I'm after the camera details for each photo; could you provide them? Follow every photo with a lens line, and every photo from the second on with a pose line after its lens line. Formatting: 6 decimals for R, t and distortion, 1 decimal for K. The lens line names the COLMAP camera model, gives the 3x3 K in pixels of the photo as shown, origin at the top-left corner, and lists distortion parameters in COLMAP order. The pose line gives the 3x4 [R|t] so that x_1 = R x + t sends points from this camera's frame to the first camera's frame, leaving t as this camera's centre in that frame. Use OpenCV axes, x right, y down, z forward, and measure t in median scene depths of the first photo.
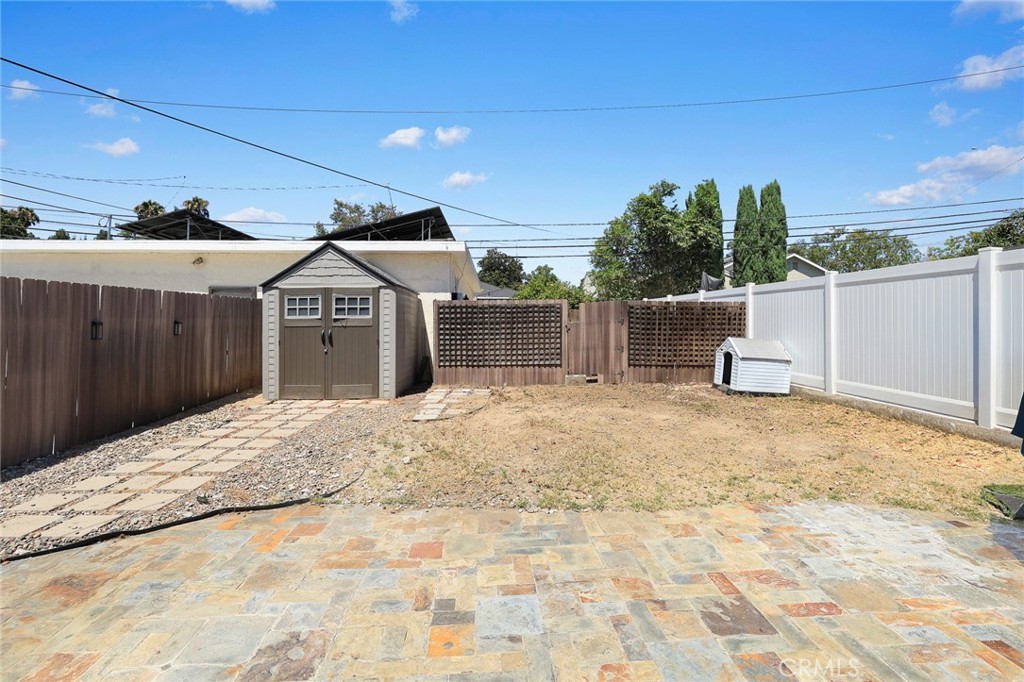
lens RADIAL K [[459.5, 0, 516.3], [0, 459.5, 316.8], [0, 0, 1]] dist [-0.024014, 0.000487]
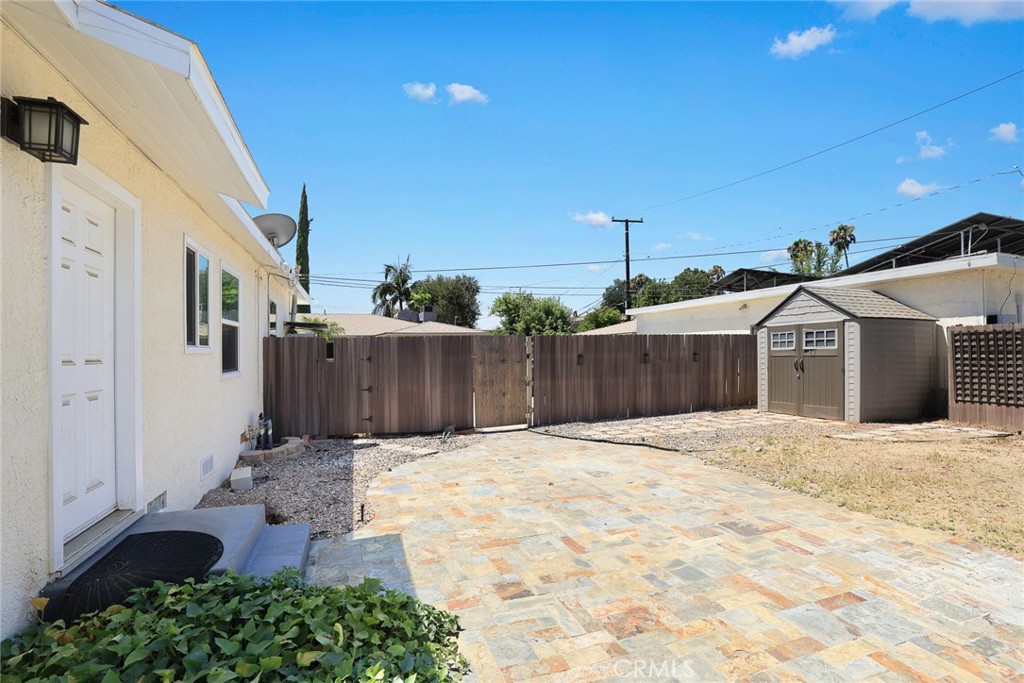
lens RADIAL K [[445.3, 0, 516.2], [0, 445.3, 322.7], [0, 0, 1]] dist [-0.040021, 0.011563]
pose [[0.313520, -0.067859, -0.947154, 0.459517], [0.018600, 0.997691, -0.065323, -0.005276], [0.949399, 0.002863, 0.314058, -0.085309]]
